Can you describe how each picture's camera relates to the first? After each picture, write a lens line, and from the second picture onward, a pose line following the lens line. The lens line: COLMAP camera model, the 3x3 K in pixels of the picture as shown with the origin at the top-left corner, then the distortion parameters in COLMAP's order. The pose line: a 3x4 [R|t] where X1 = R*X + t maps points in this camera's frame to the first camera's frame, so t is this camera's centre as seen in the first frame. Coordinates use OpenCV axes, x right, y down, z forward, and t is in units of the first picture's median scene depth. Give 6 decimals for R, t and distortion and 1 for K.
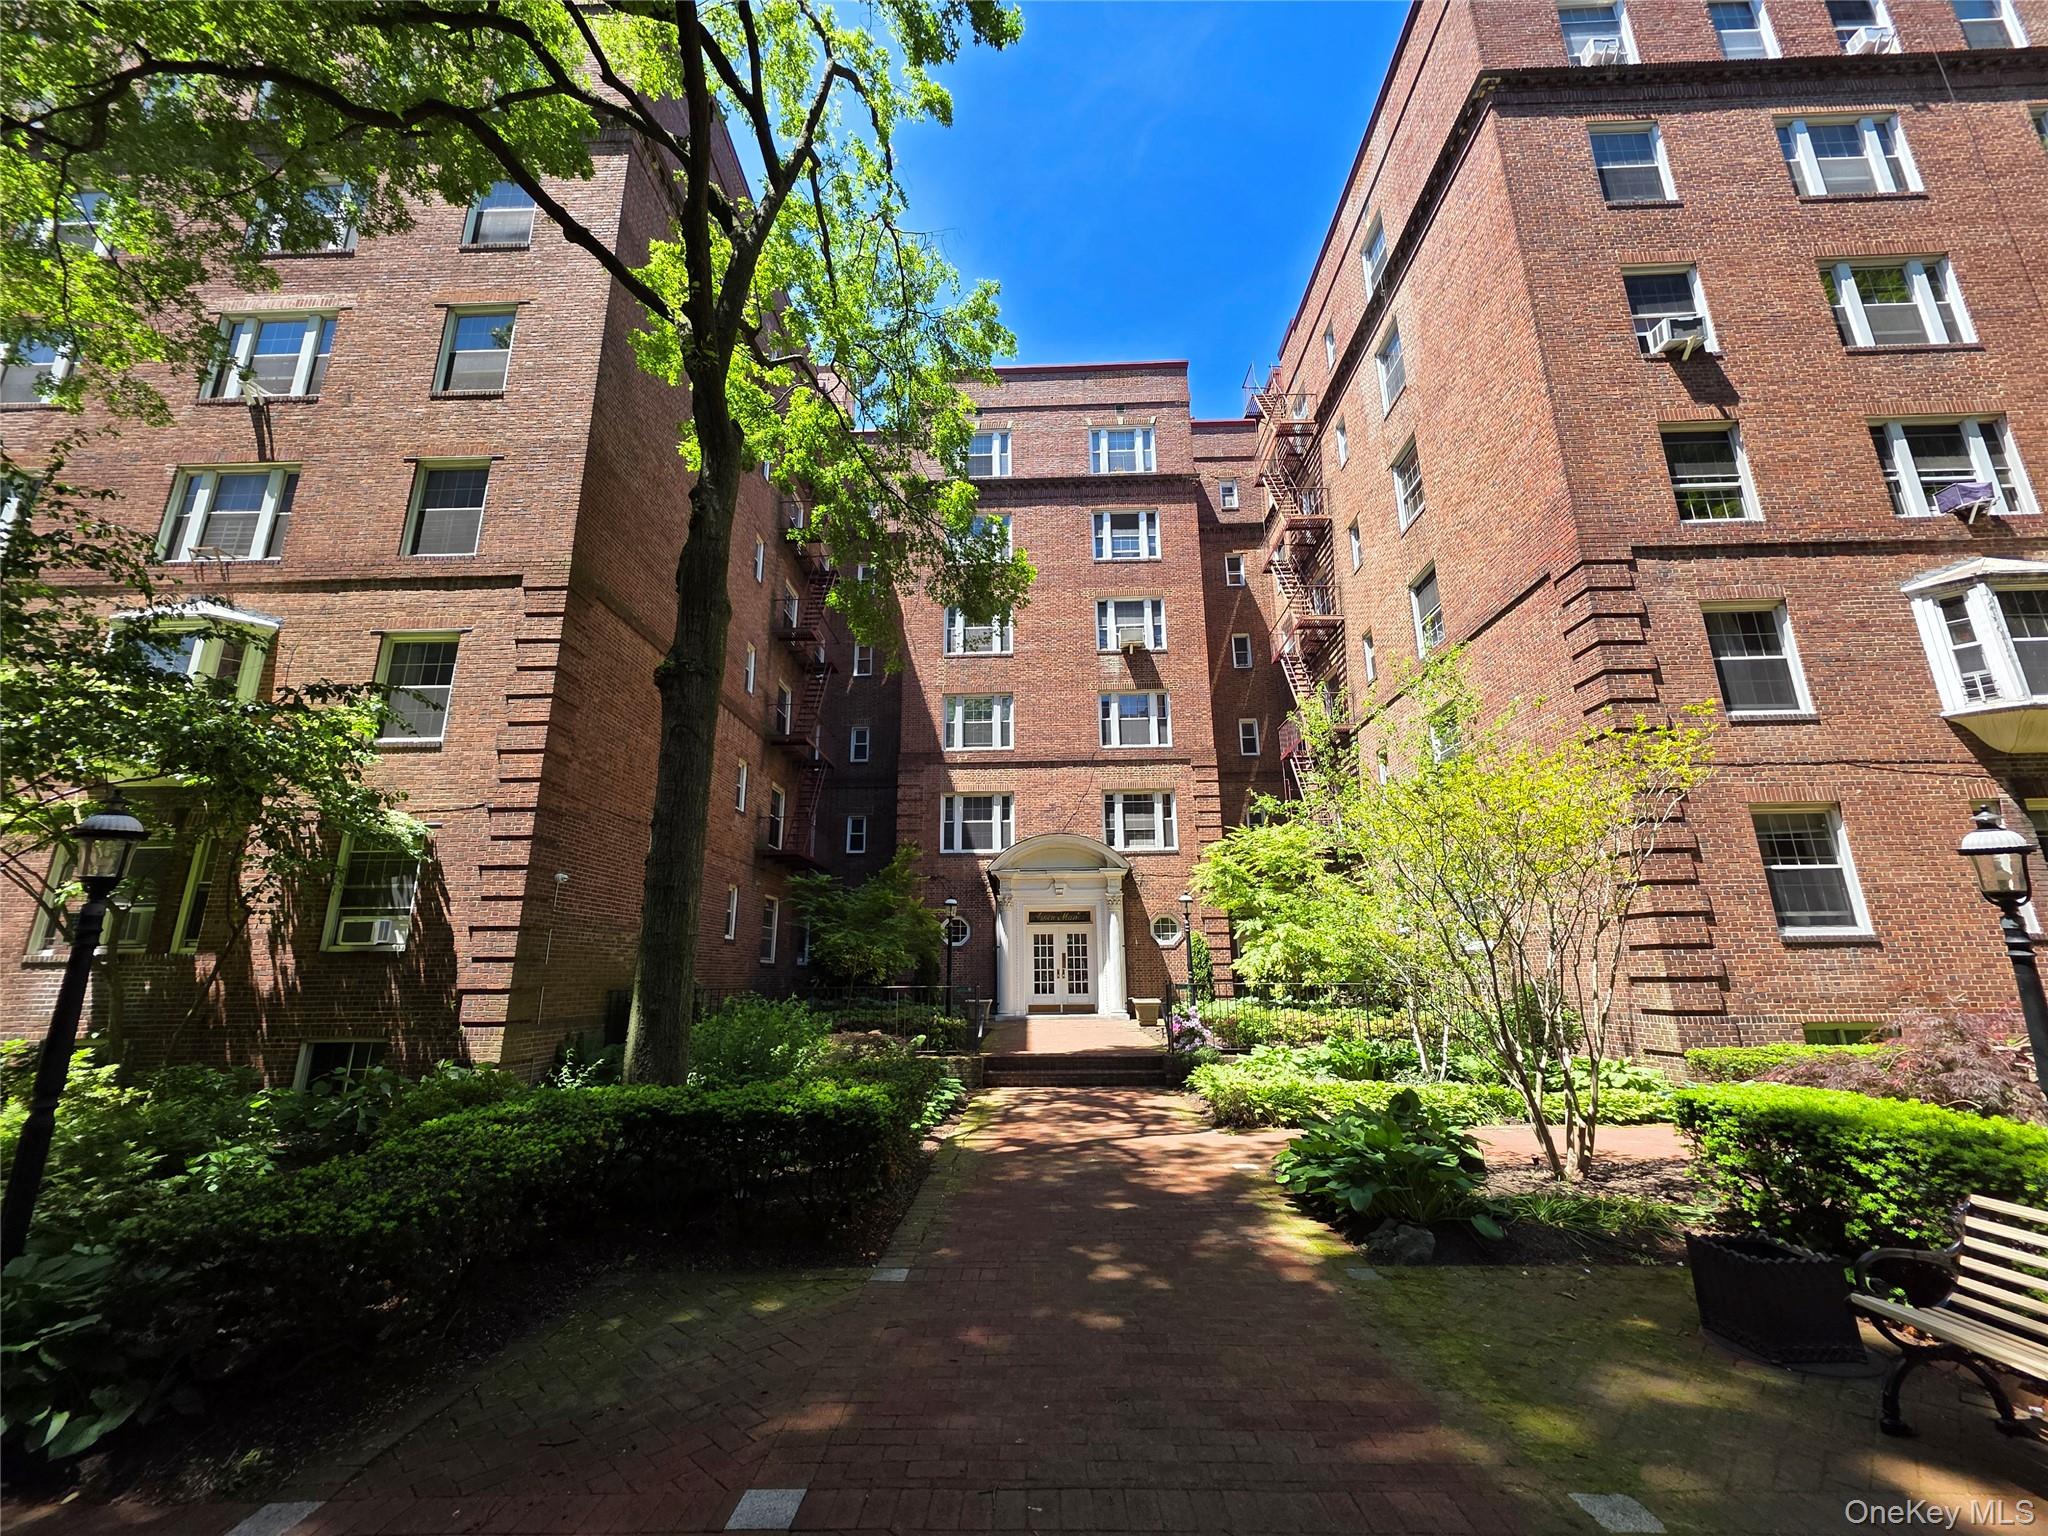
lens RADIAL K [[815.5, 0, 1020.2], [0, 815.5, 765.3], [0, 0, 1]] dist [0.000266, 0.000404]
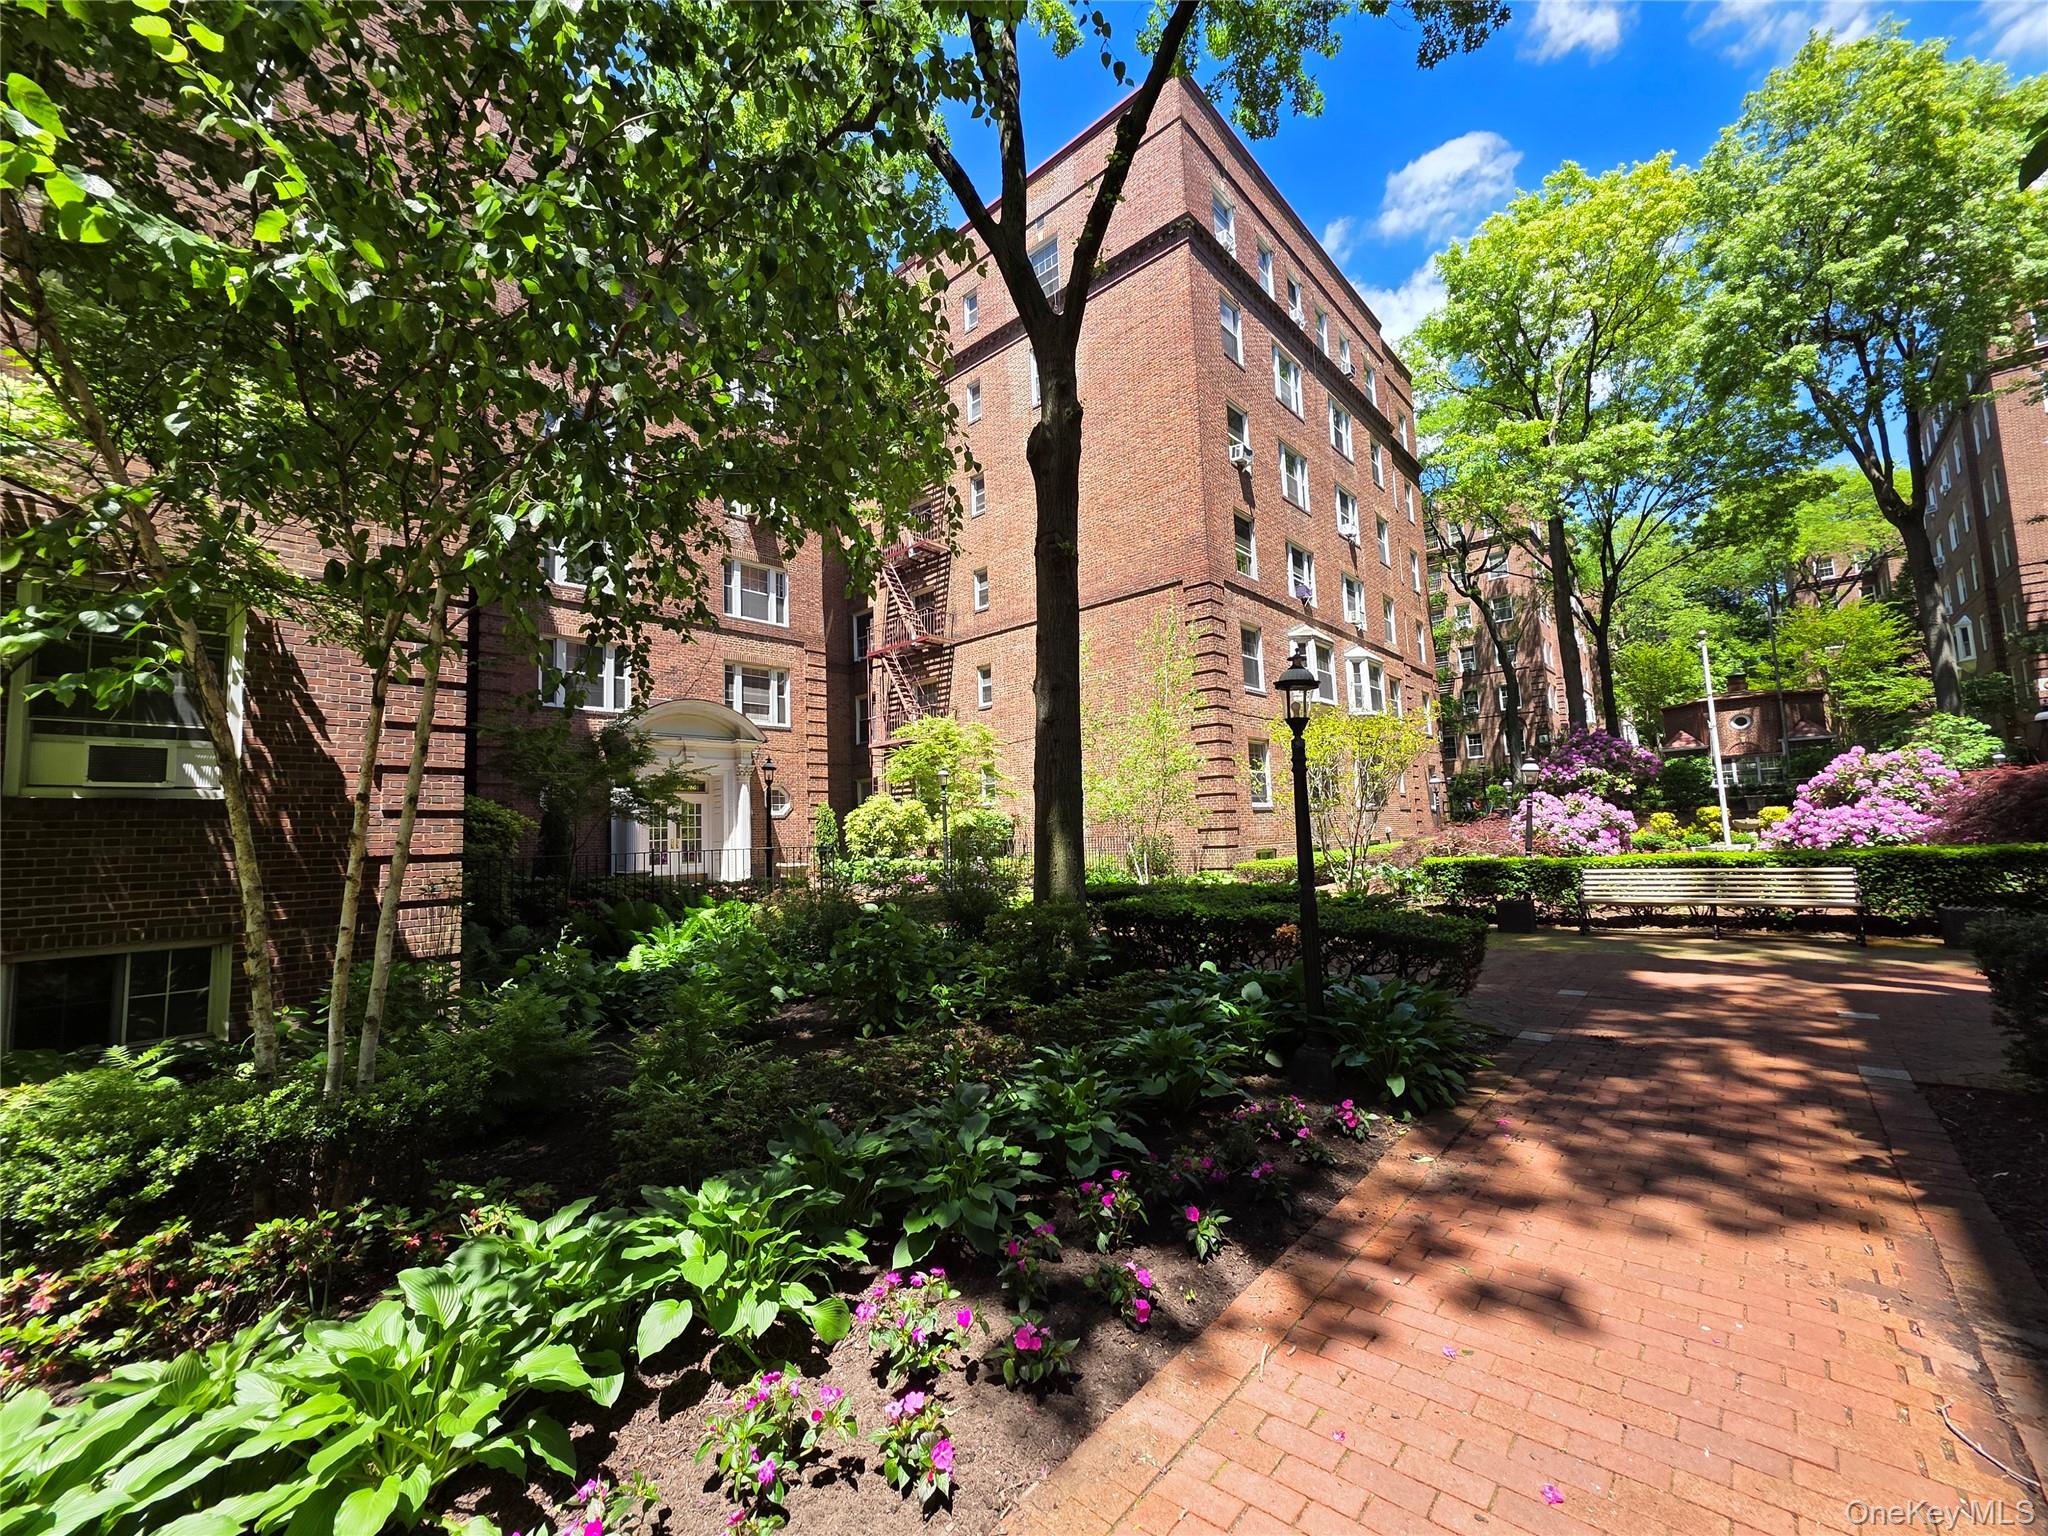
lens RADIAL K [[815.5, 0, 1018.7], [0, 815.5, 766.7], [0, 0, 1]] dist [0.000266, 0.000404]
pose [[0.645398, 0.052125, 0.762066, -0.779620], [-0.159958, 0.984771, 0.068112, 0.065193], [-0.746910, -0.165858, 0.643908, 0.169425]]
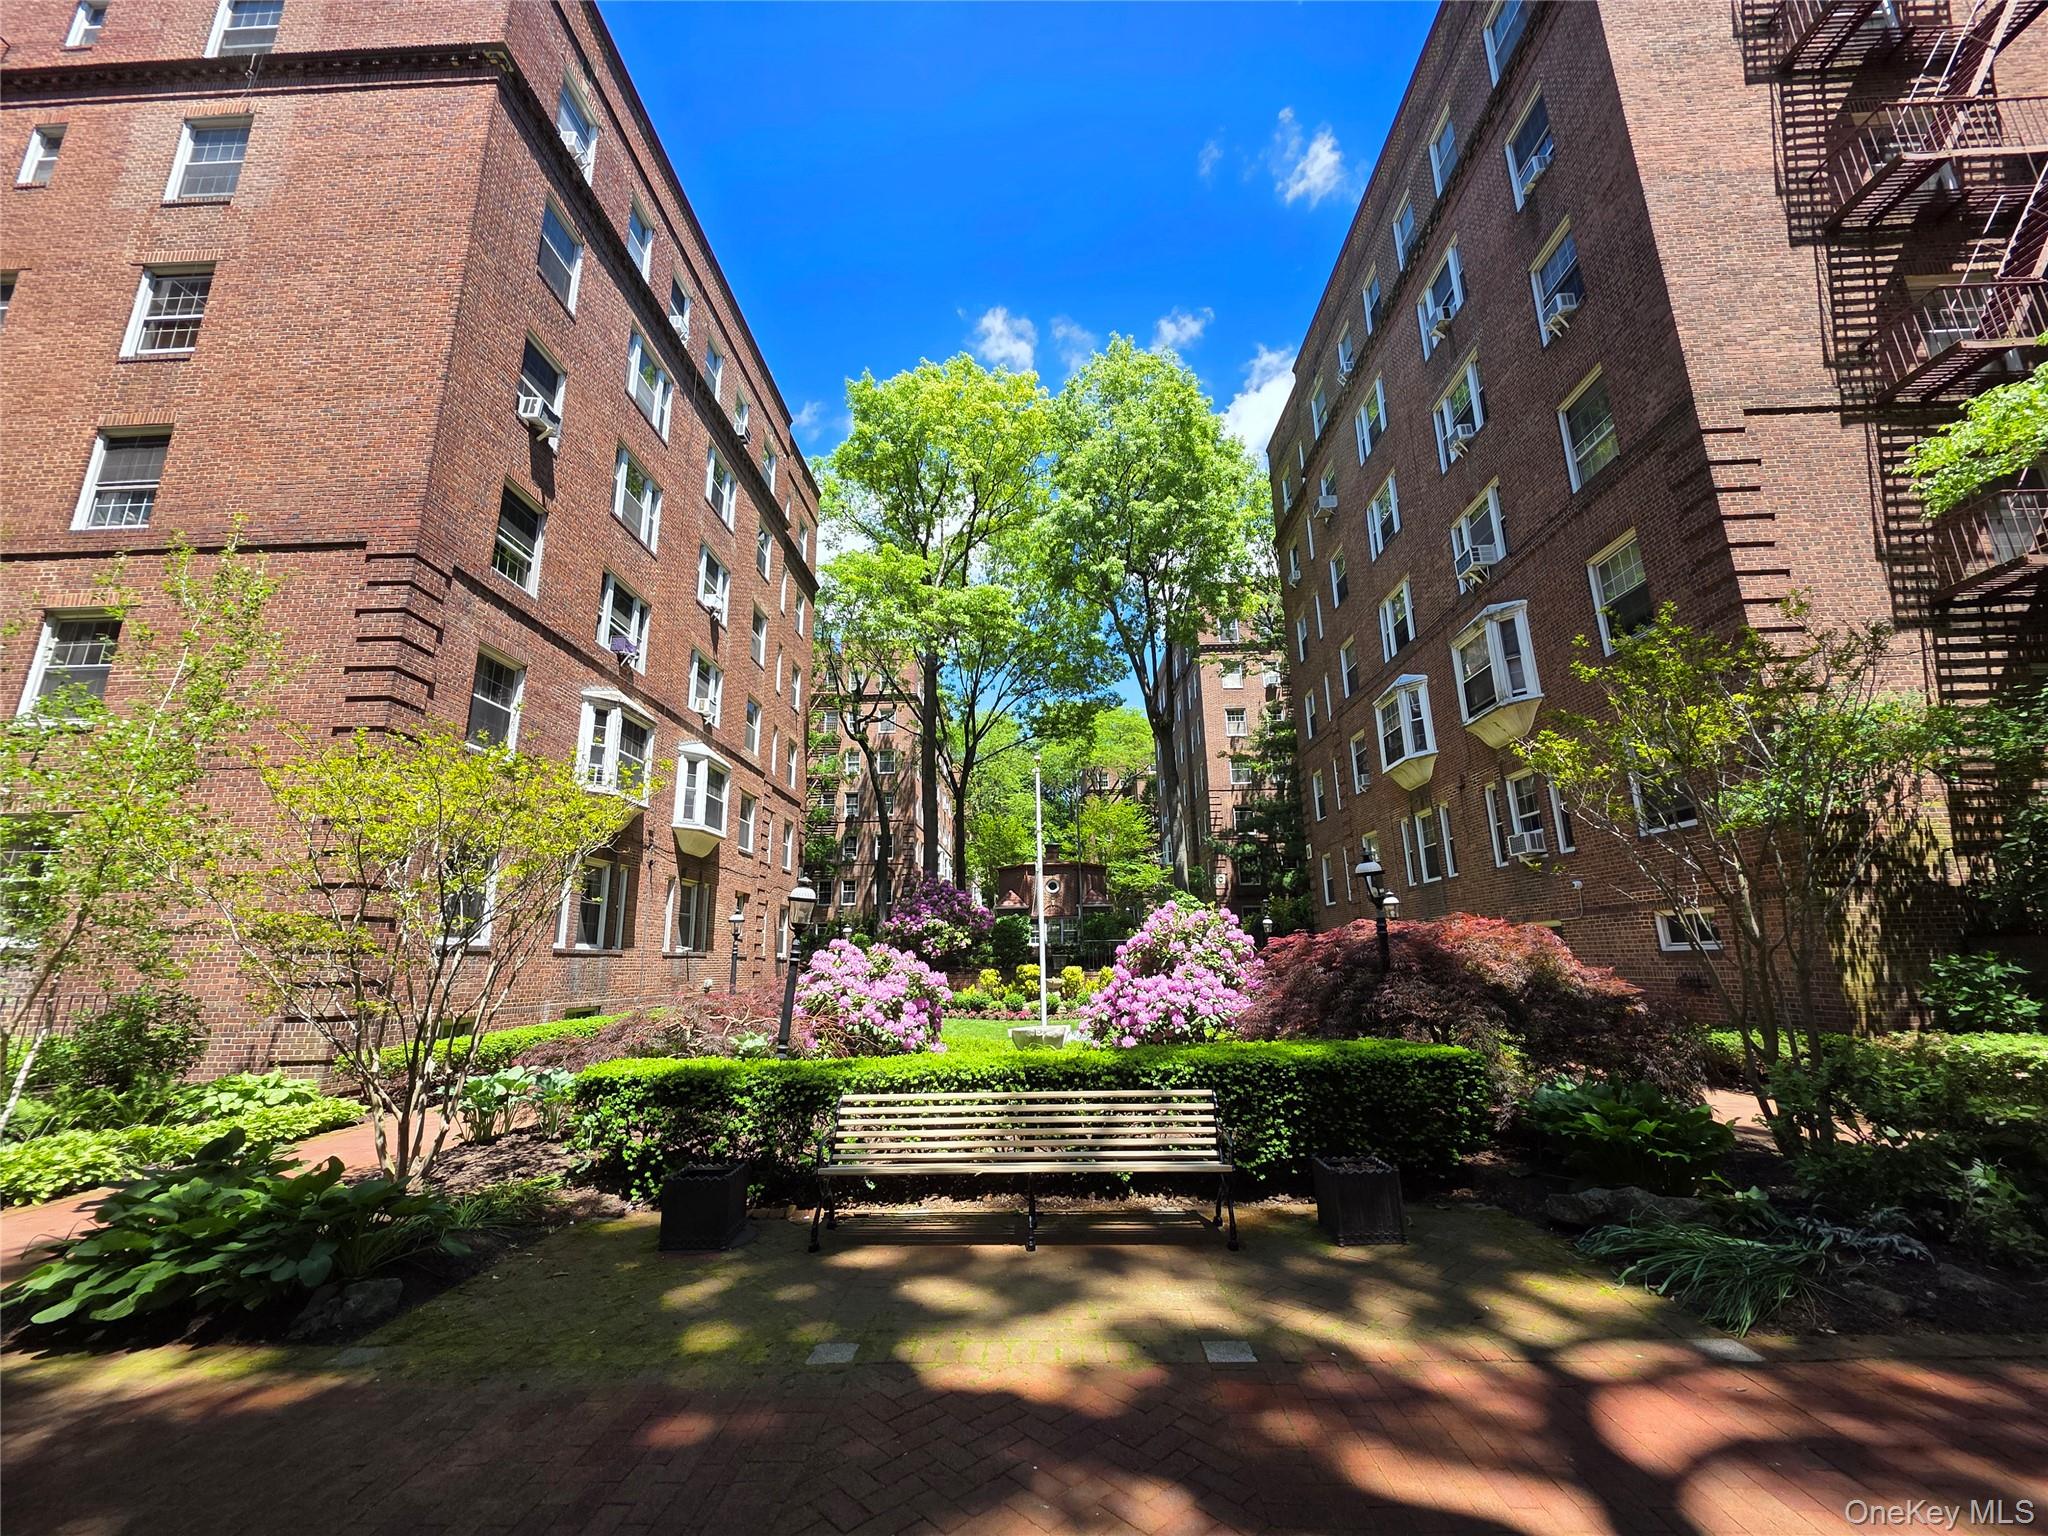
lens RADIAL K [[815.5, 0, 1018.7], [0, 815.5, 765.8], [0, 0, 1]] dist [0.000266, 0.000404]
pose [[0.005226, 0.247657, 0.968834, -0.185497], [-0.236187, 0.941741, -0.239457, 0.050022], [-0.971694, -0.227574, 0.063414, 0.180054]]
